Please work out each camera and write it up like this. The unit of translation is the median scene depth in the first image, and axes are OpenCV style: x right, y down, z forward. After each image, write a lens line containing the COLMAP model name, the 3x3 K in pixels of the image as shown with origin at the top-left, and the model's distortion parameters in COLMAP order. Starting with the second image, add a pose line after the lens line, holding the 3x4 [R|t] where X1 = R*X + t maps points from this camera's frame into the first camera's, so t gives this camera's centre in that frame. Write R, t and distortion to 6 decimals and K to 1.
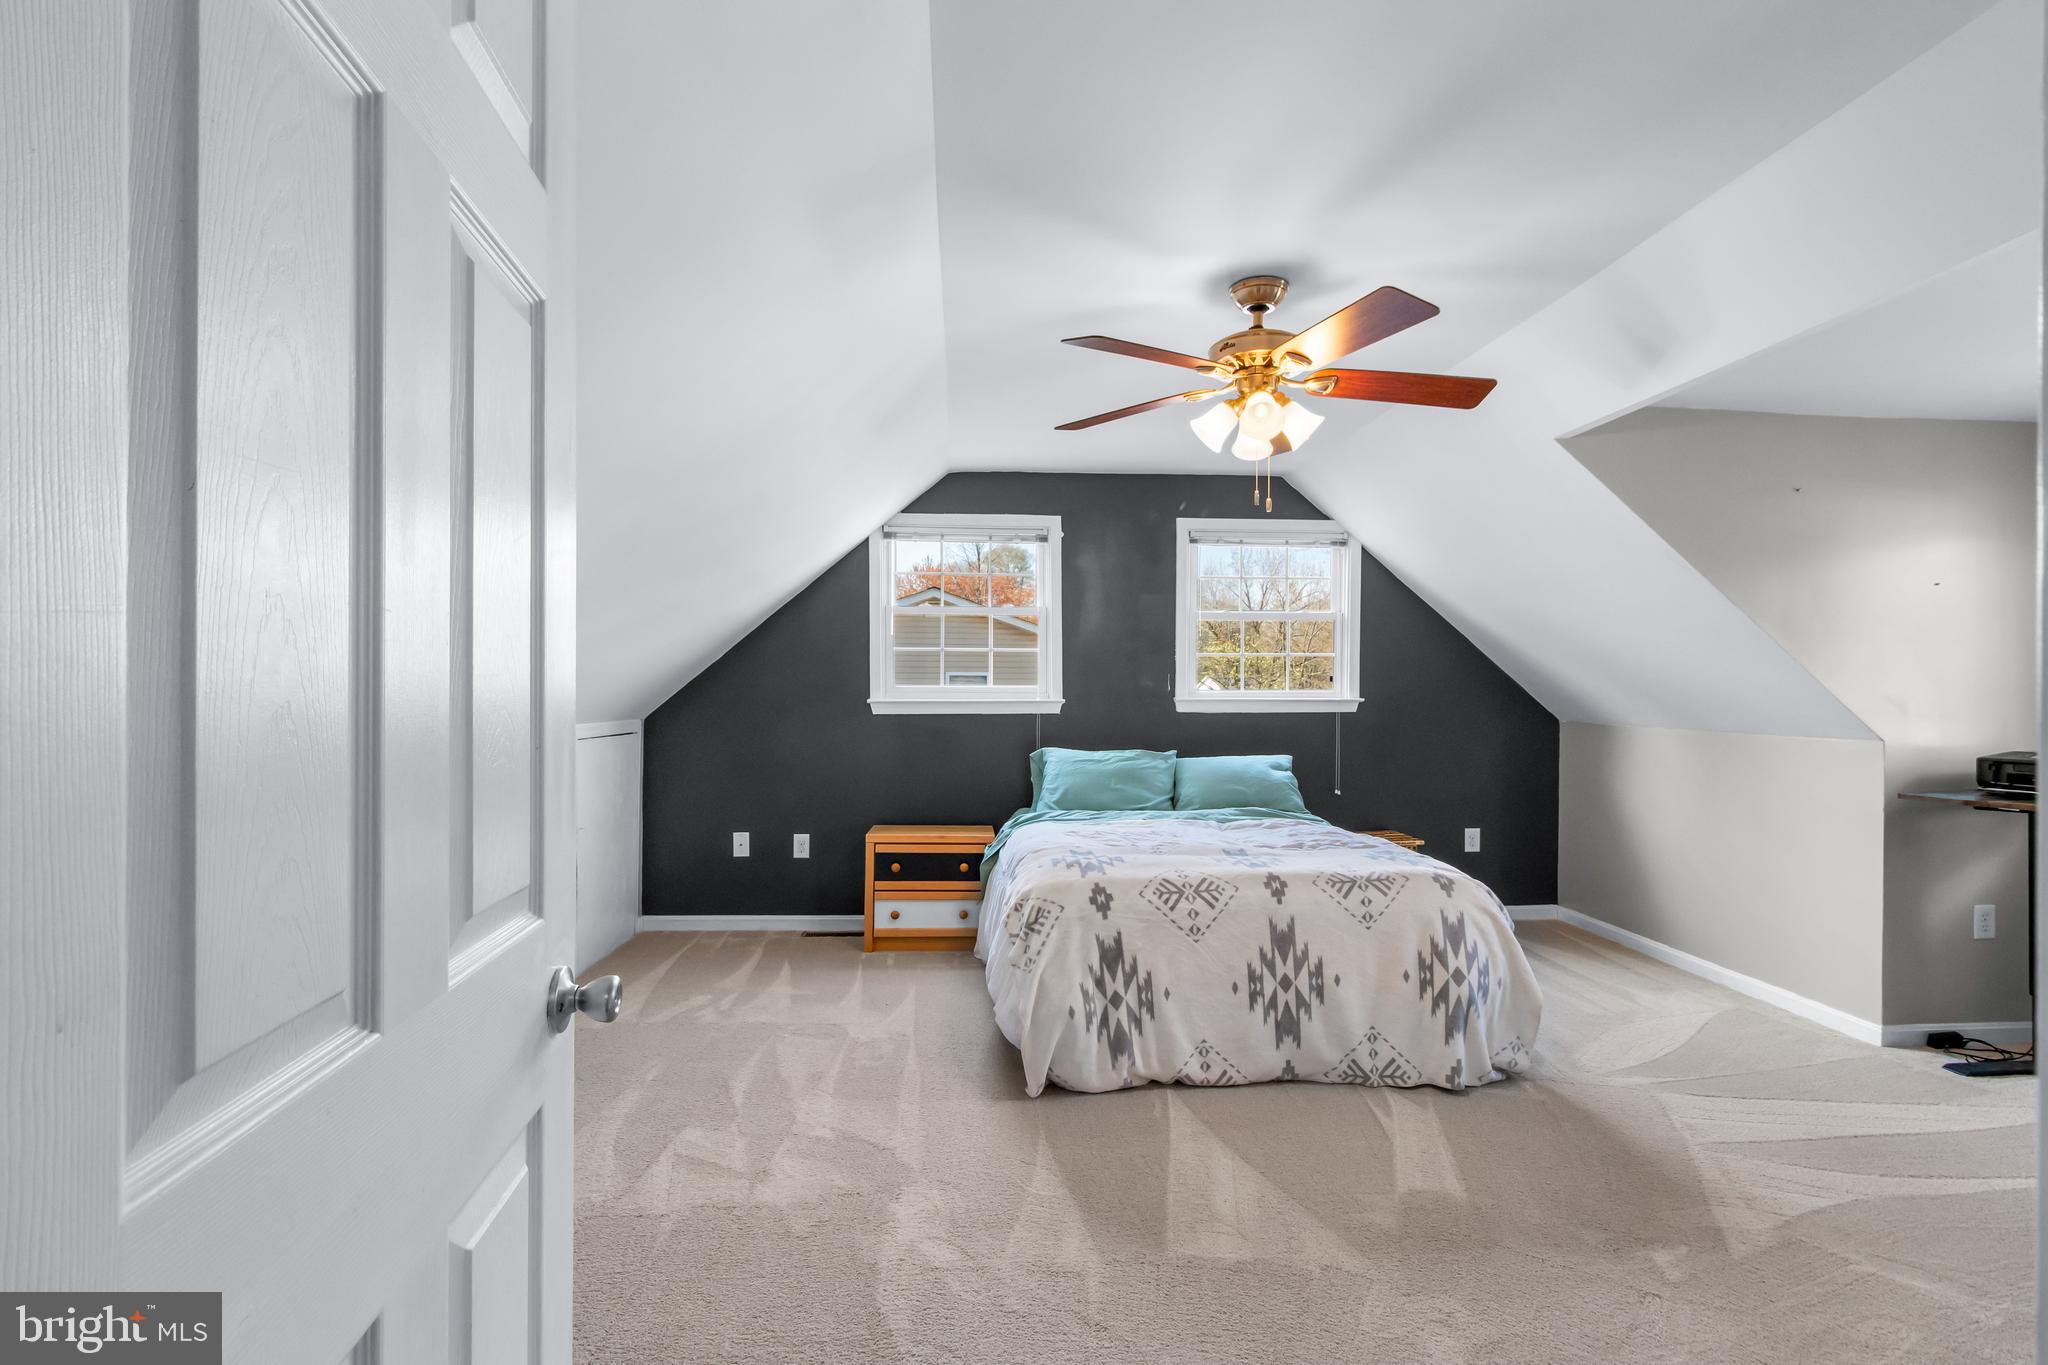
lens RADIAL K [[914.5, 0, 1025.0], [0, 914.5, 694.5], [0, 0, 1]] dist [0.003059, 0.000109]
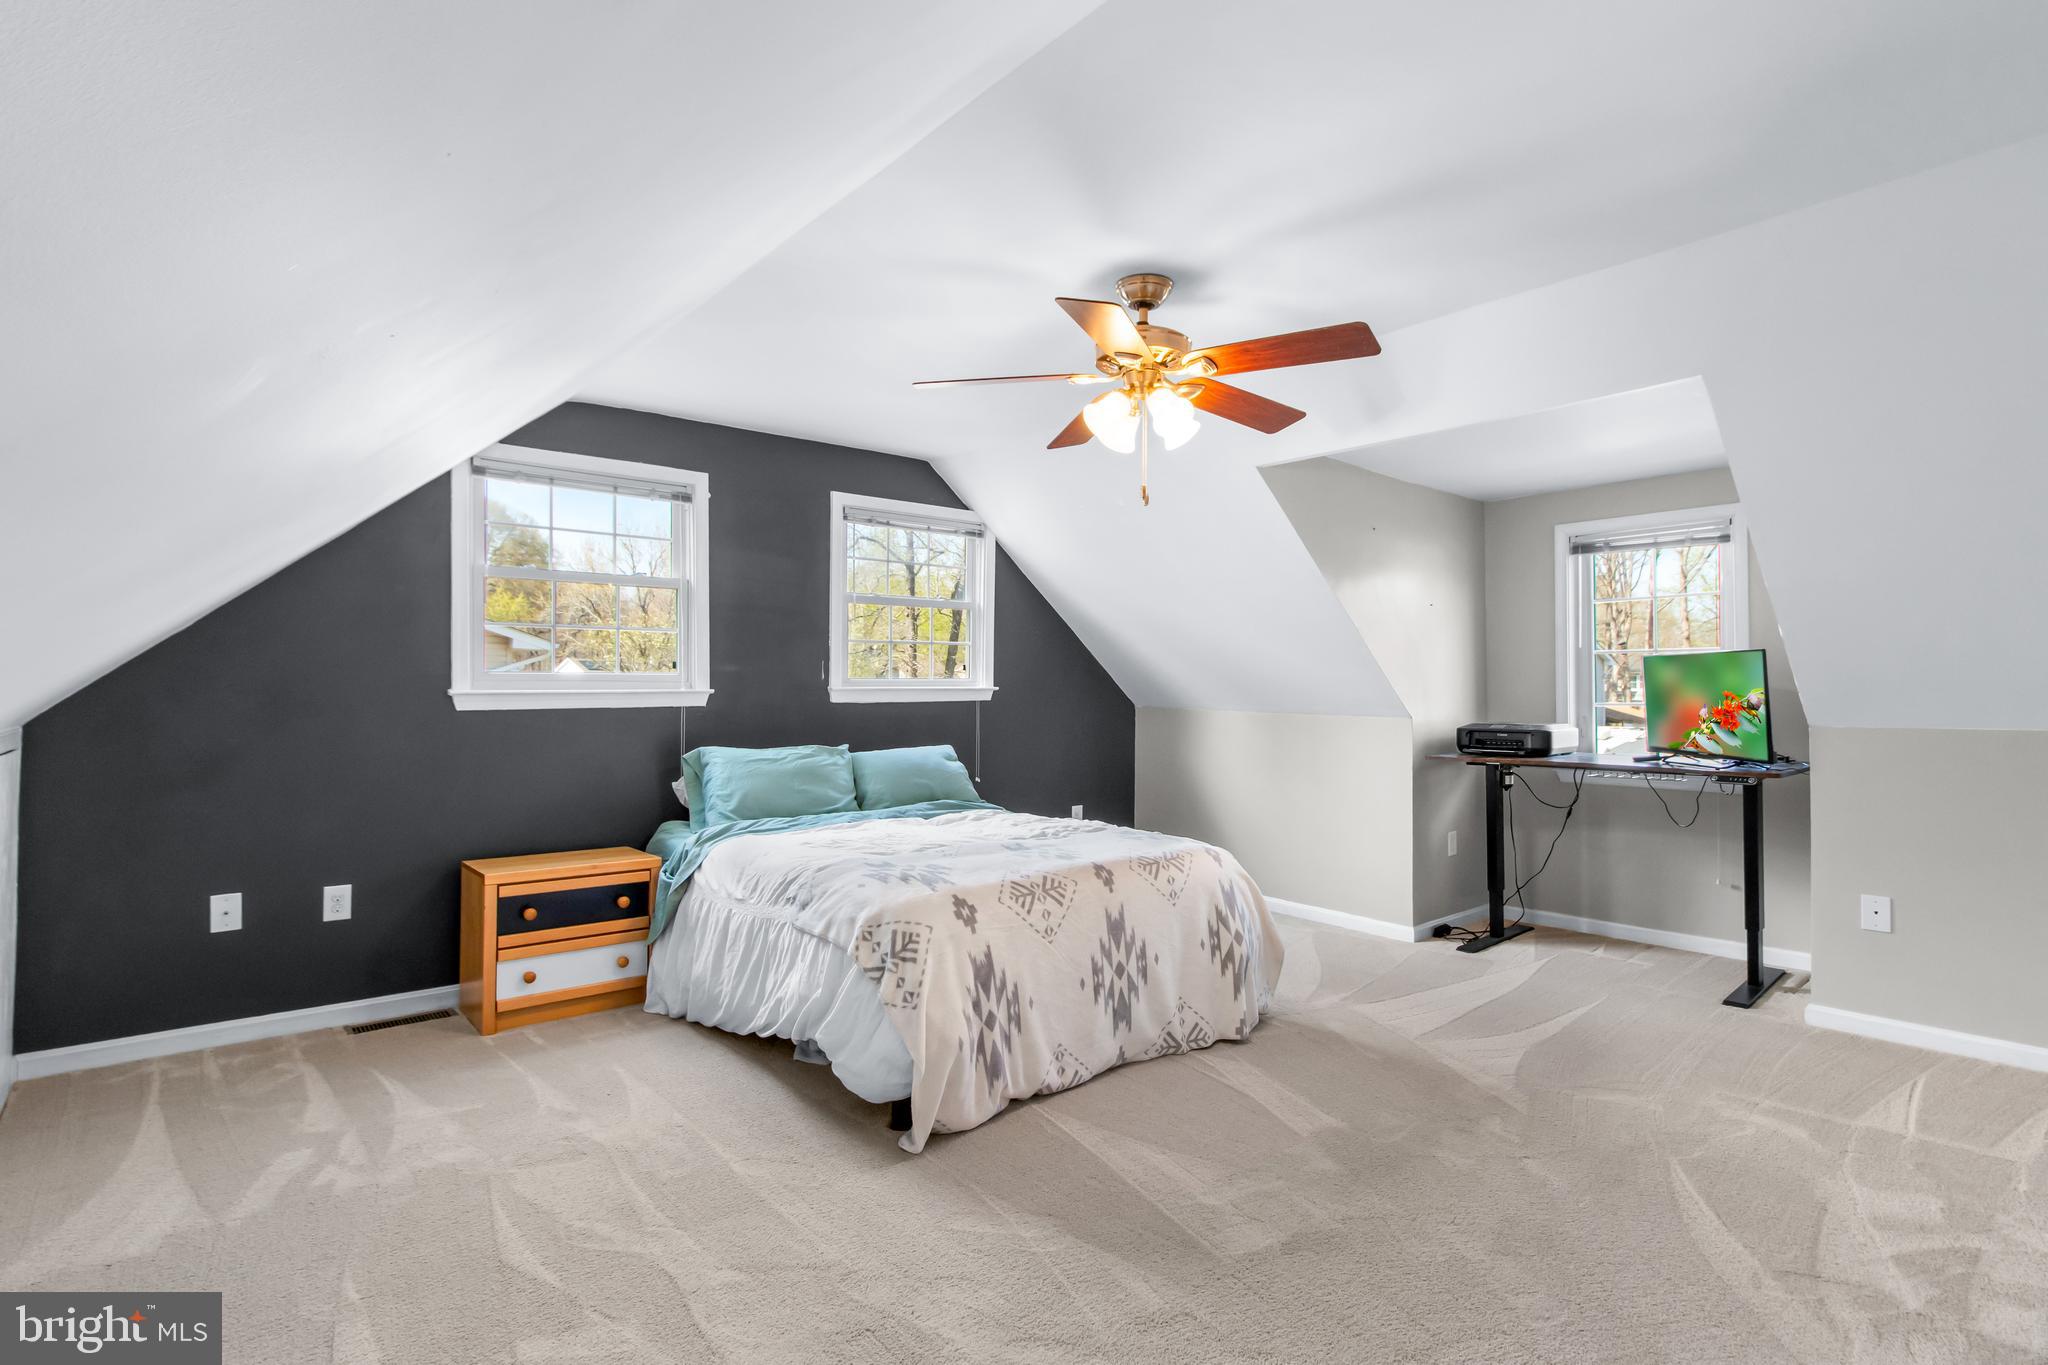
lens RADIAL K [[952.3, 0, 1035.7], [0, 952.3, 670.4], [0, 0, 1]] dist [0.002308, 0.000716]
pose [[0.819936, 0.007094, 0.572411, -0.392079], [-0.000903, 0.999938, -0.011098, -0.004610], [-0.572454, 0.008583, 0.819892, 0.183168]]
